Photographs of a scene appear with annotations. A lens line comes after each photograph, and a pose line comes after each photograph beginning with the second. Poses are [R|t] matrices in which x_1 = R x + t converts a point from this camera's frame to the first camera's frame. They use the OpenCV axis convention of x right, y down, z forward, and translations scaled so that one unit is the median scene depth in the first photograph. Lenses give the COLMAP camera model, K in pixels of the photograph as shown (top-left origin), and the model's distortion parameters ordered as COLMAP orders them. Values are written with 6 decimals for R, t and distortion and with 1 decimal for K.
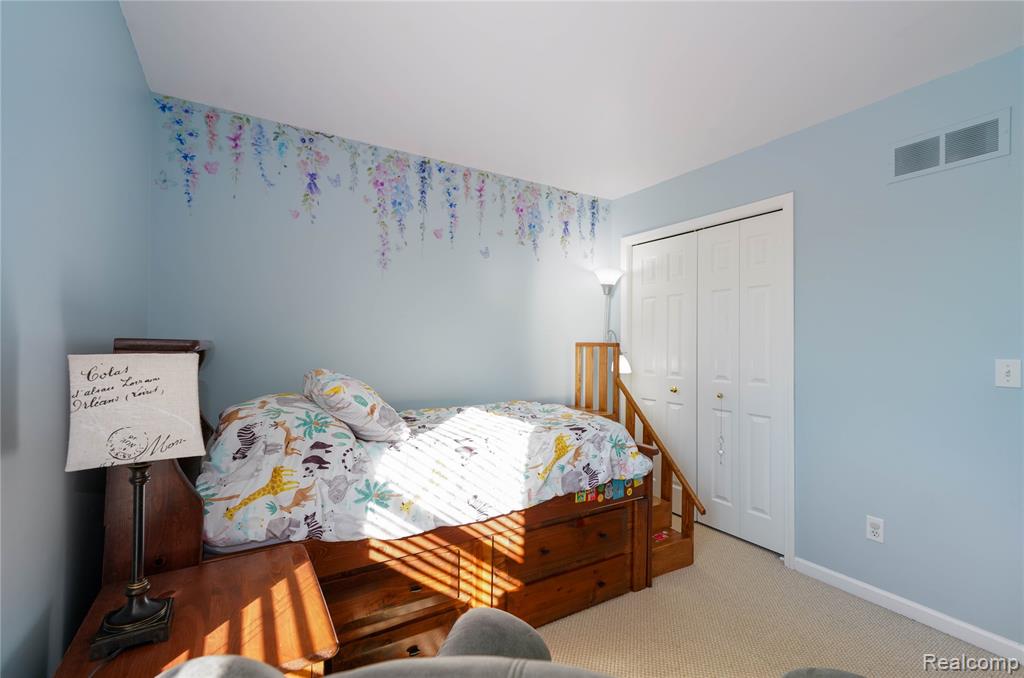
lens RADIAL K [[442.2, 0, 507.5], [0, 442.2, 344.4], [0, 0, 1]] dist [0.008987, 0.000195]
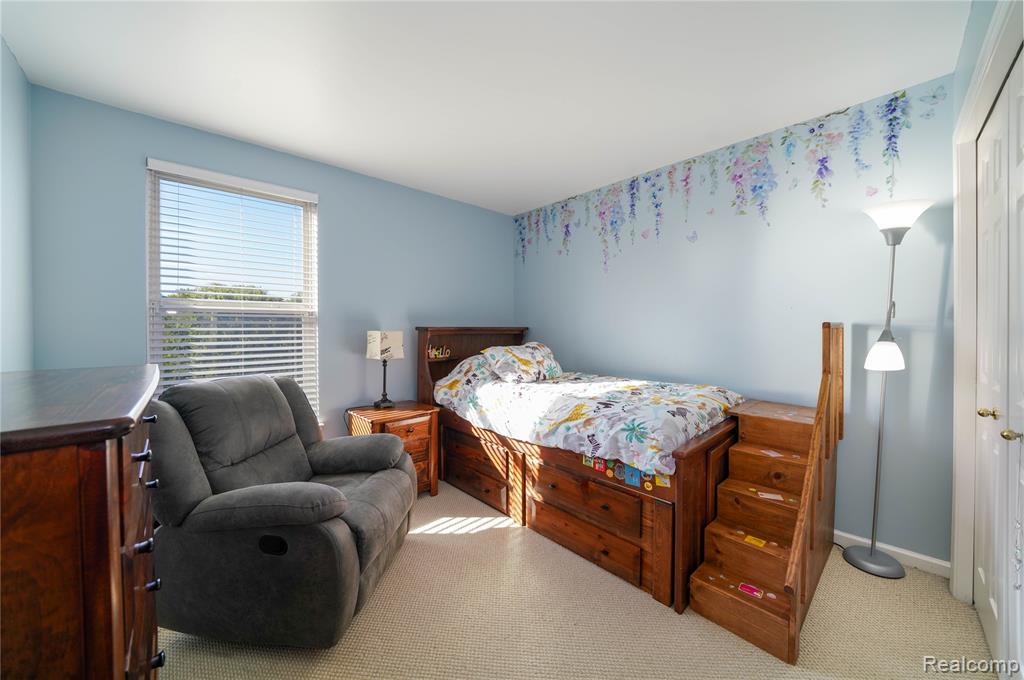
lens RADIAL K [[360.5, 0, 506.9], [0, 360.5, 333.2], [0, 0, 1]] dist [-0.007318, -0.000535]
pose [[0.211757, 0.007688, -0.977292, 0.762891], [0.006222, 0.999938, 0.009215, 0.005535], [0.977303, -0.008032, 0.211696, 0.453573]]
